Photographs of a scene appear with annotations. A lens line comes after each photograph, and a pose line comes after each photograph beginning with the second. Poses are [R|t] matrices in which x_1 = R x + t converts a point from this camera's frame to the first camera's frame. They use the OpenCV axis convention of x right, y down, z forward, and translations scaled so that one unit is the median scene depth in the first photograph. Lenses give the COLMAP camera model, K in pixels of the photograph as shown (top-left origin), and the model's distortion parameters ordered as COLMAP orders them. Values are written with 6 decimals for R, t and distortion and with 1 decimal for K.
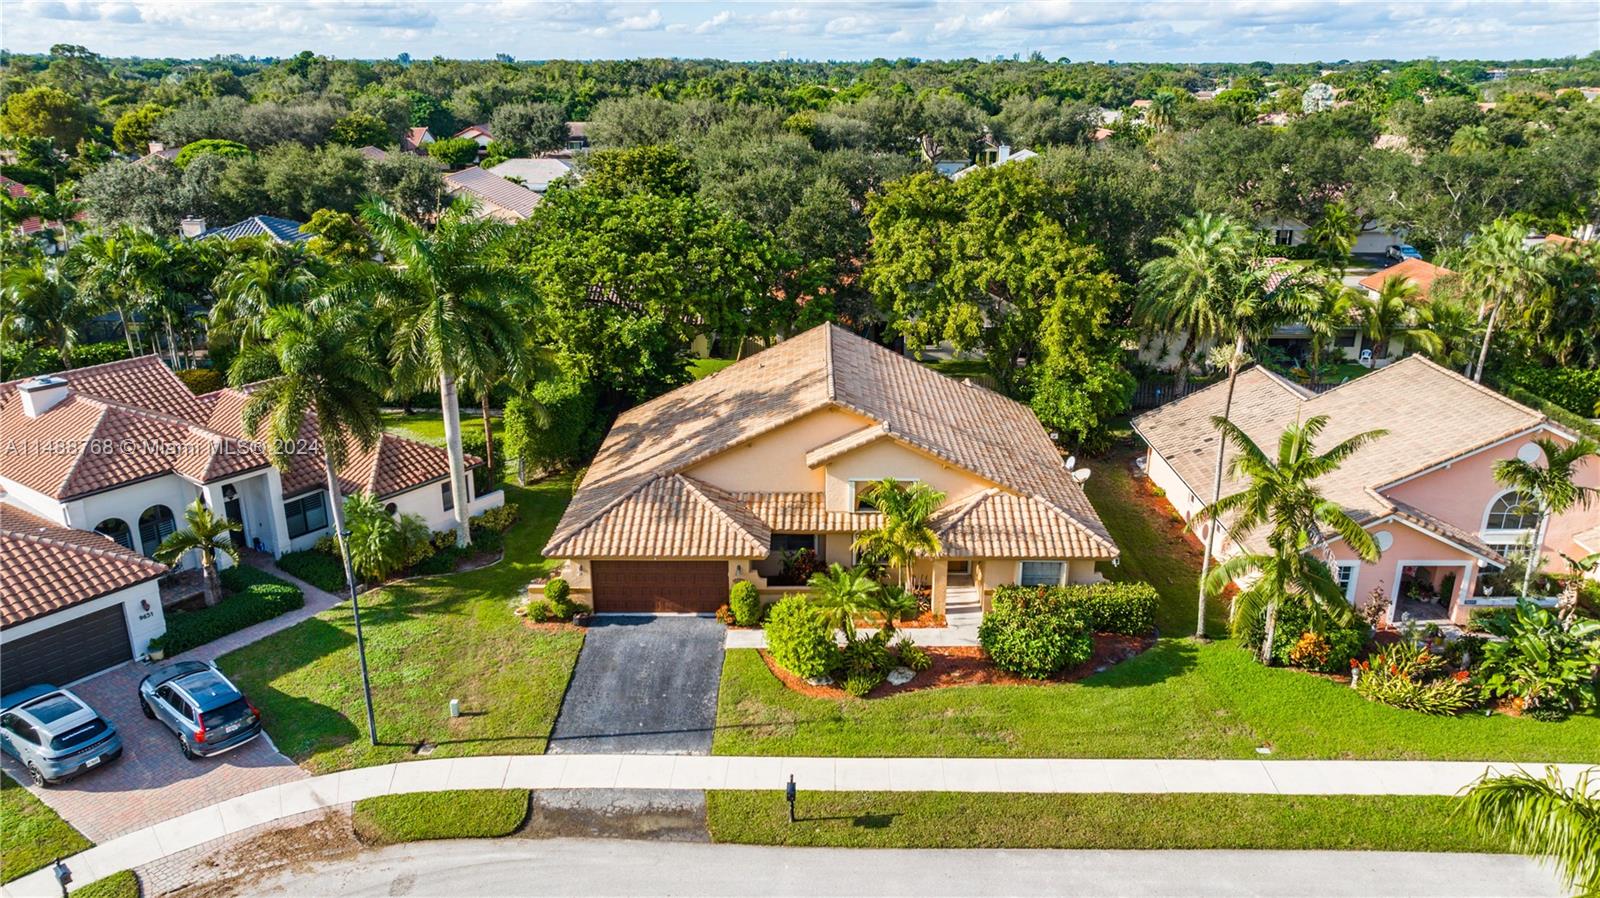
lens RADIAL K [[1124.1, 0, 807.9], [0, 1124.1, 449.1], [0, 0, 1]] dist [-0.010027, 0.000263]
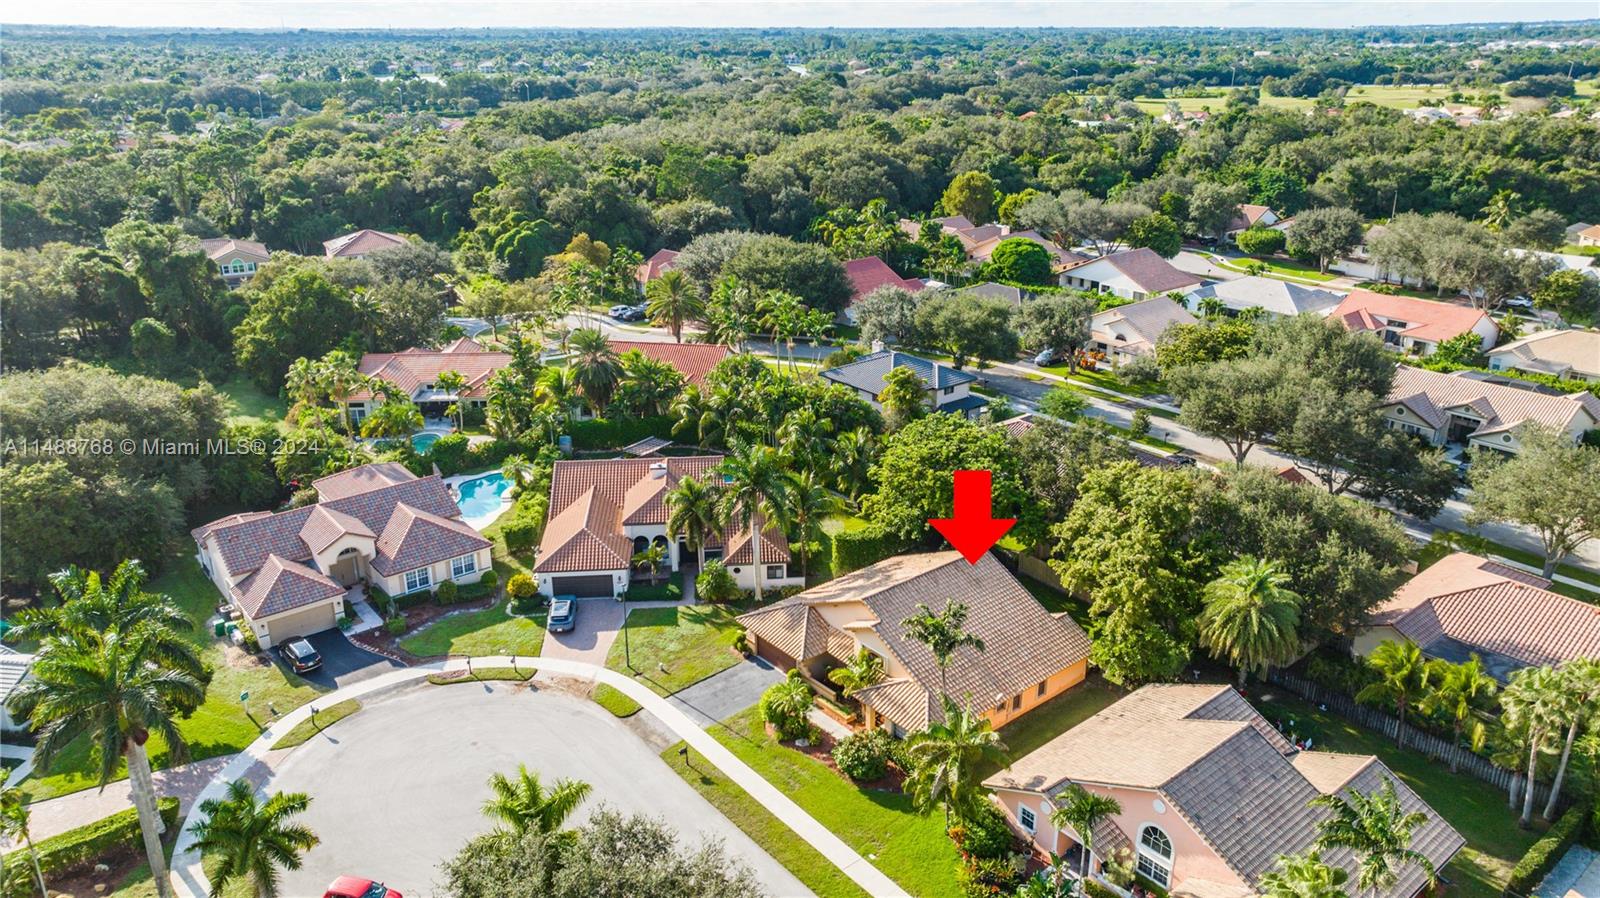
lens RADIAL K [[1114.4, 0, 807.9], [0, 1114.4, 443.4], [0, 0, 1]] dist [-0.007065, 0.003587]
pose [[0.636245, 0.255307, -0.728018, 1.270642], [-0.243917, 0.961819, 0.124129, -0.507042], [0.731913, 0.098600, 0.674227, -0.346431]]
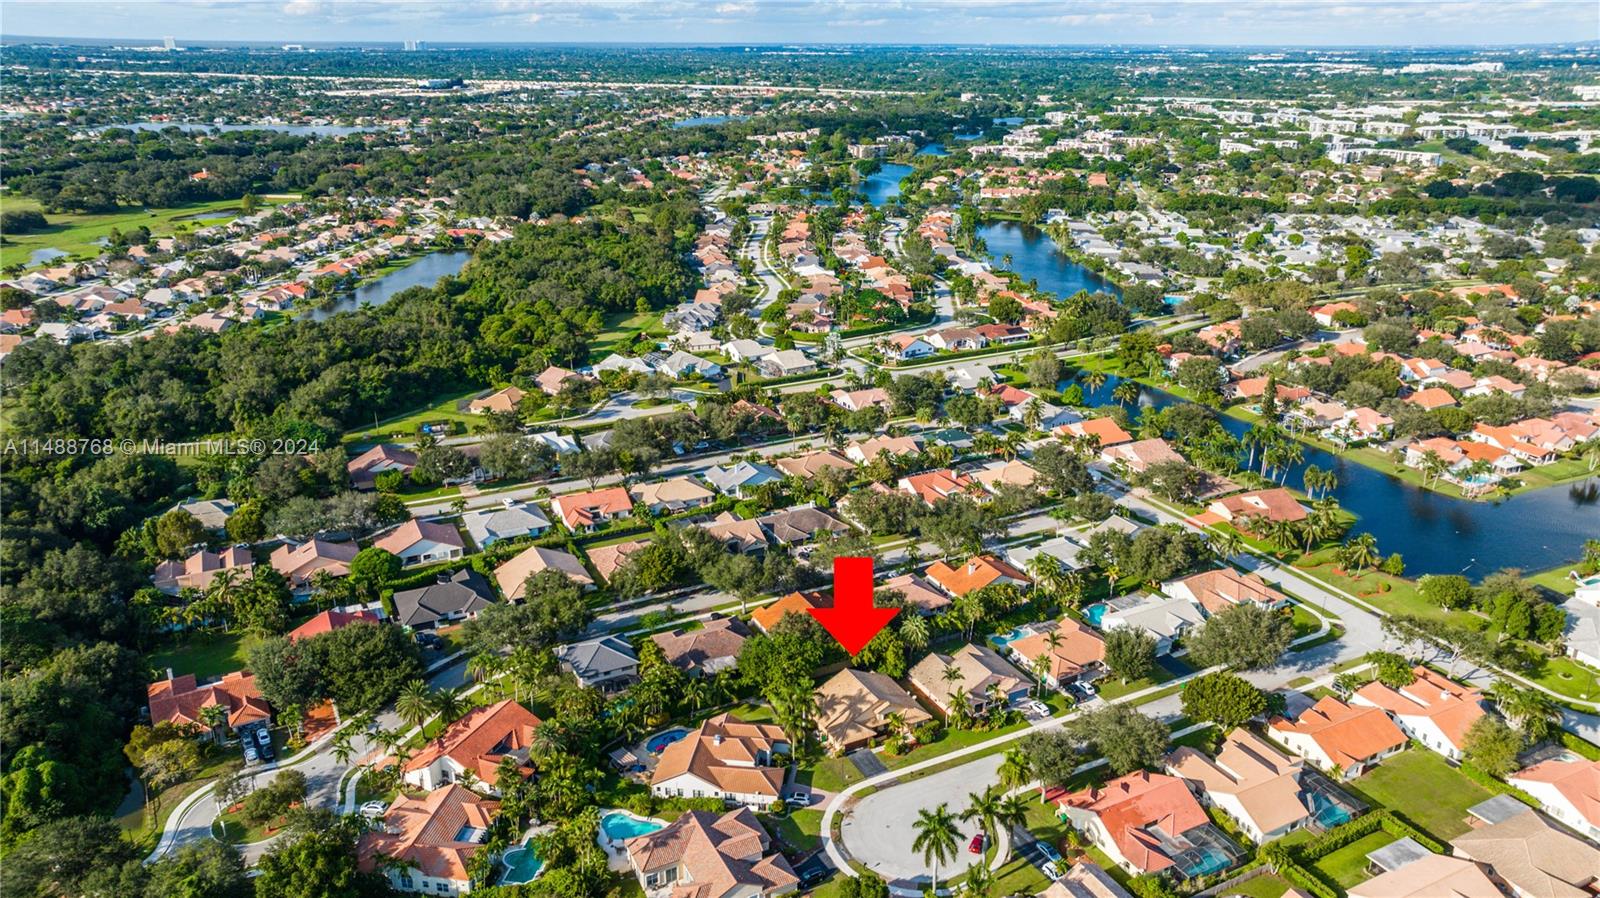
lens RADIAL K [[1124.1, 0, 807.9], [0, 1124.1, 449.1], [0, 0, 1]] dist [-0.010027, 0.000263]
pose [[0.884843, -0.160638, 0.437320, -2.351178], [0.151930, 0.986855, 0.055090, -1.526173], [-0.440421, 0.017696, 0.897617, -3.533780]]
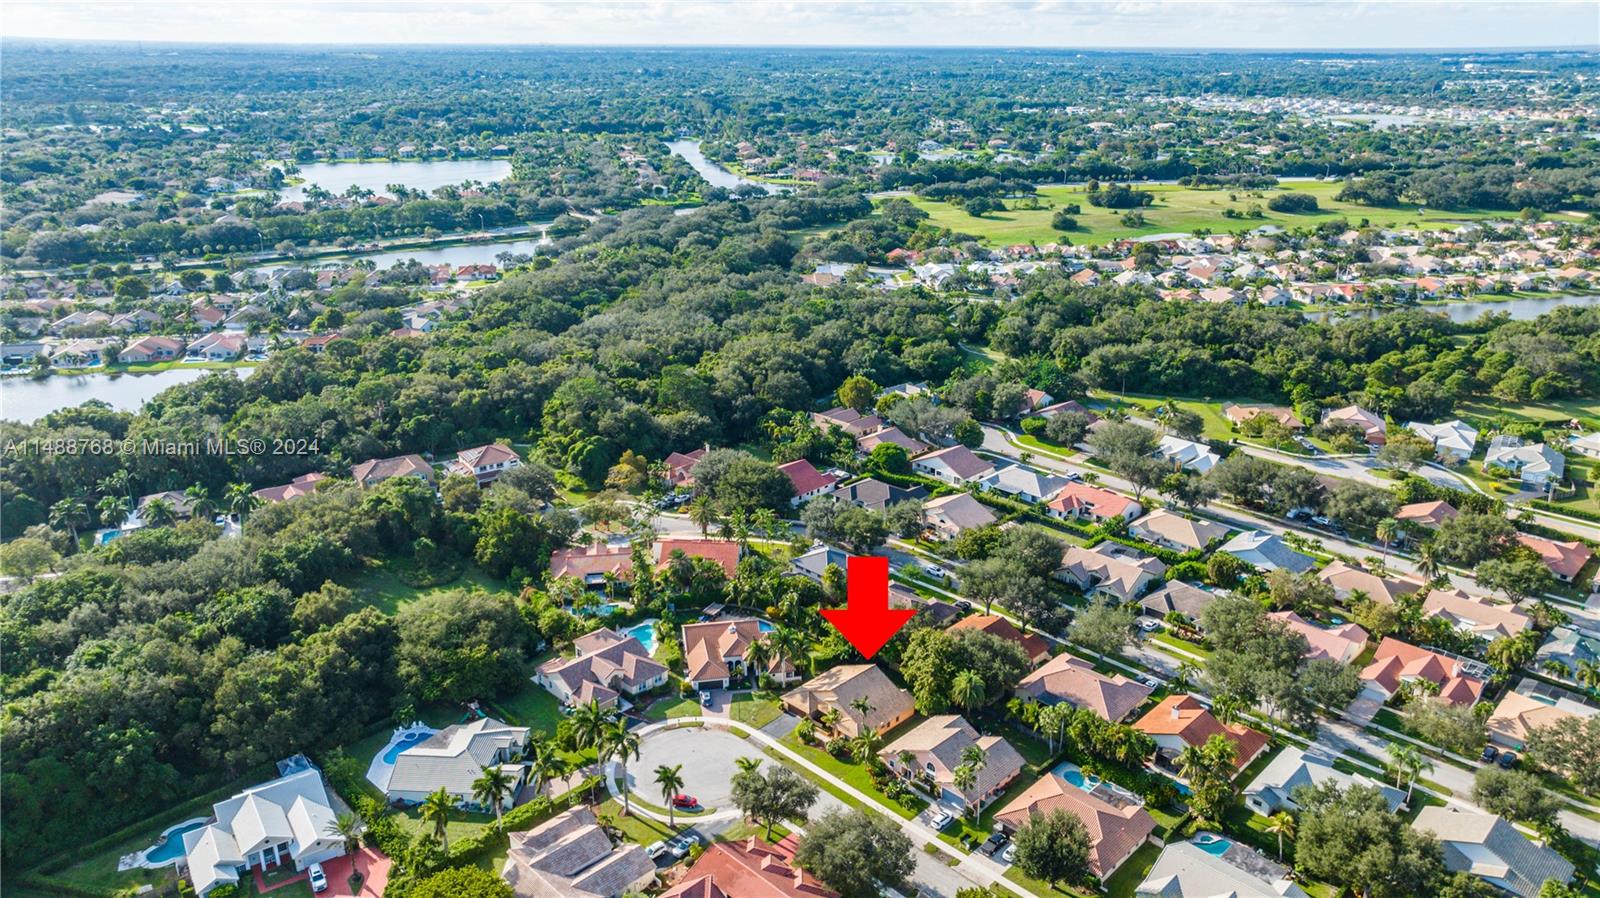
lens RADIAL K [[1124.1, 0, 807.9], [0, 1124.1, 449.1], [0, 0, 1]] dist [-0.010027, 0.000263]
pose [[0.715864, 0.232845, -0.658271, 3.100589], [-0.225798, 0.969302, 0.097311, -1.600277], [0.660722, 0.078975, 0.746465, -3.011416]]
